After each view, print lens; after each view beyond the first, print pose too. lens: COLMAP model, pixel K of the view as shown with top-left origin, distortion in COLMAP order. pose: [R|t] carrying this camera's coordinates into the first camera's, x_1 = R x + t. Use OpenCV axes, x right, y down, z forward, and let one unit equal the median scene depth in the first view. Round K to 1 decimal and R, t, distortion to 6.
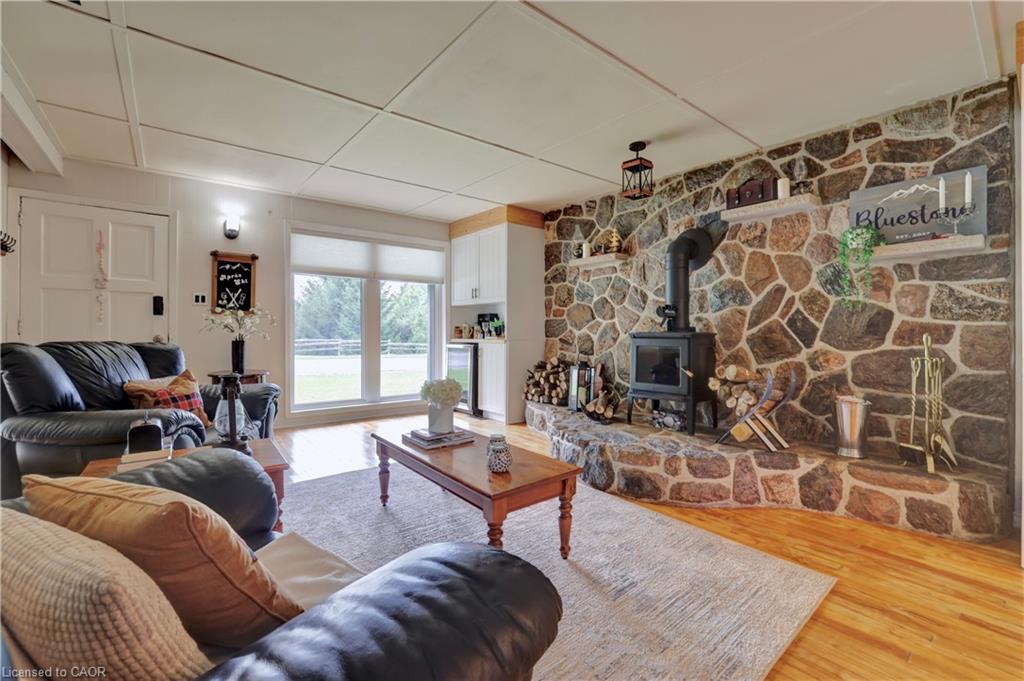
lens RADIAL K [[442.3, 0, 513.3], [0, 442.3, 325.0], [0, 0, 1]] dist [-0.000586, 0.013301]
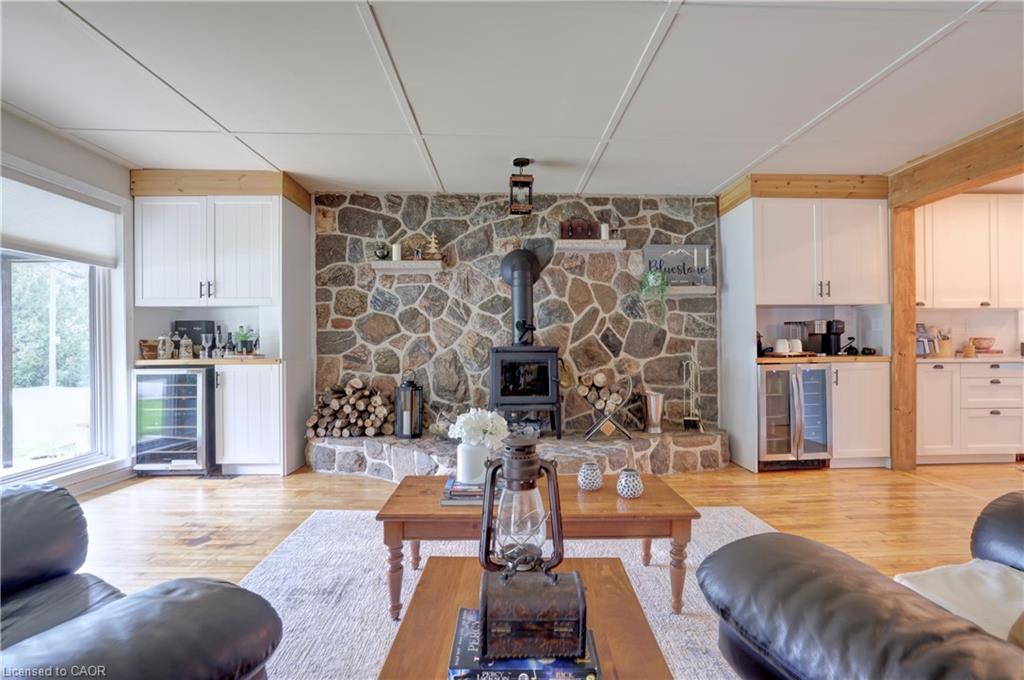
lens RADIAL K [[481.2, 0, 512.0], [0, 481.2, 340.0], [0, 0, 1]] dist [-0.001680, 0.000089]
pose [[0.628193, 0.000628, 0.778057, -0.565751], [-0.004592, 0.999985, 0.002900, -0.001715], [-0.778044, -0.005394, 0.628187, 0.311056]]
